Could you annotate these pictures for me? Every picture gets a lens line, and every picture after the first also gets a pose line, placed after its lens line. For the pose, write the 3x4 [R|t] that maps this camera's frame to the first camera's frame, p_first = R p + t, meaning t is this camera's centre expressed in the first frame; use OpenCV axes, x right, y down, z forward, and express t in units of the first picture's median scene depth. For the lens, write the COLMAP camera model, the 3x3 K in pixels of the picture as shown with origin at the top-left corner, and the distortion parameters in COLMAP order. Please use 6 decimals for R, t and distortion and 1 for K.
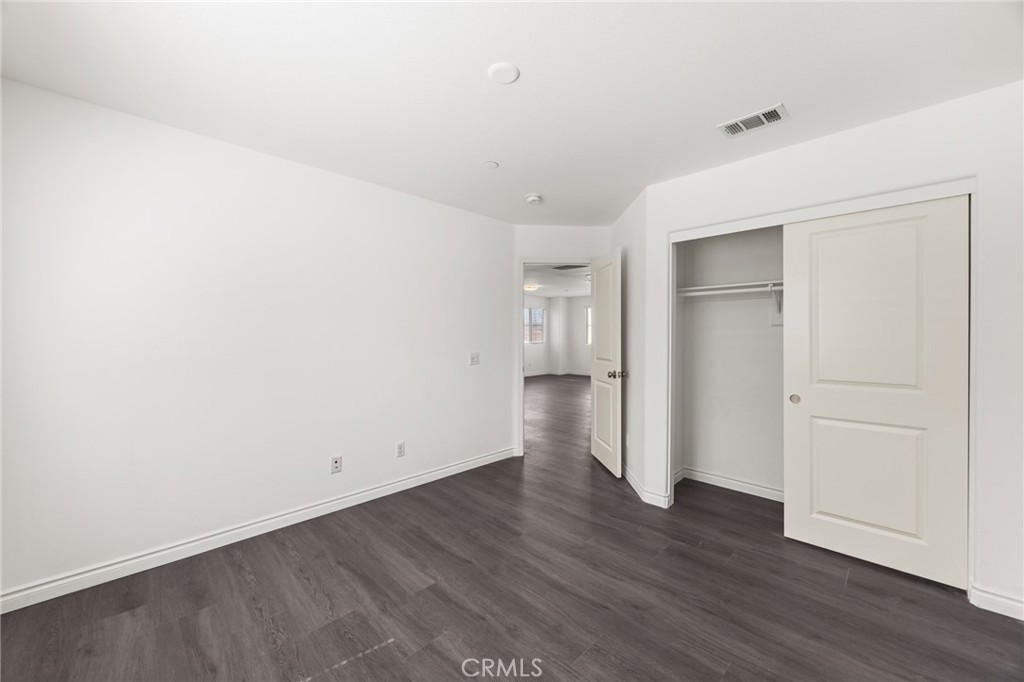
lens RADIAL K [[390.9, 0, 511.1], [0, 390.9, 337.0], [0, 0, 1]] dist [-0.008320, 0.000127]
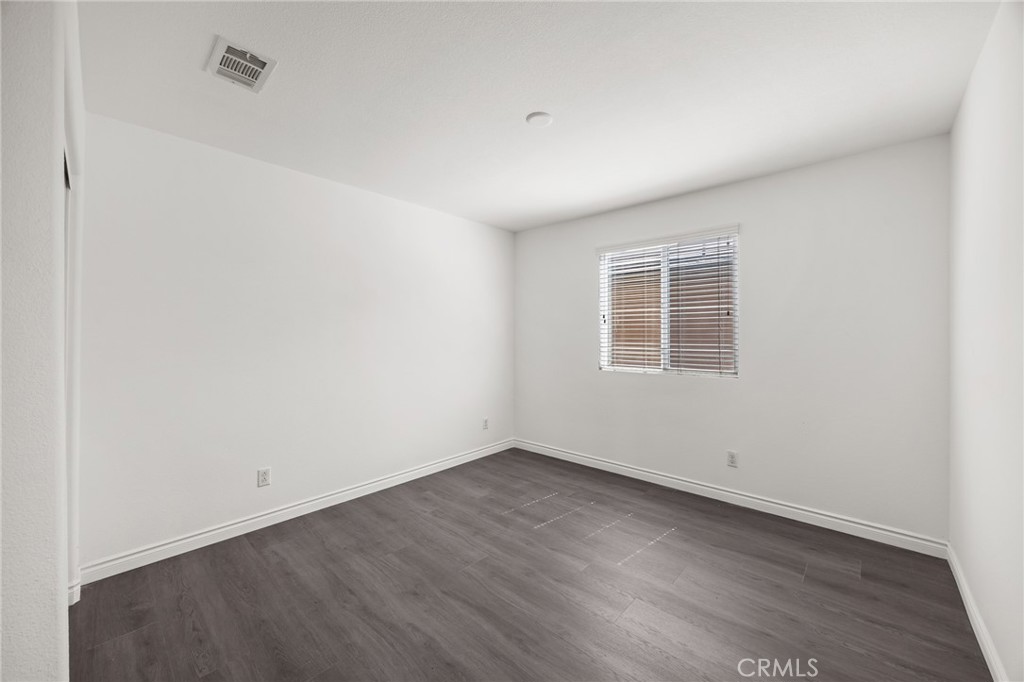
lens RADIAL K [[390.9, 0, 513.3], [0, 390.9, 337.7], [0, 0, 1]] dist [-0.008320, 0.000127]
pose [[-0.998532, -0.001146, -0.054144, 0.114575], [-0.001812, 0.999923, 0.012249, -0.009903], [0.054126, 0.012329, -0.998458, 2.055428]]
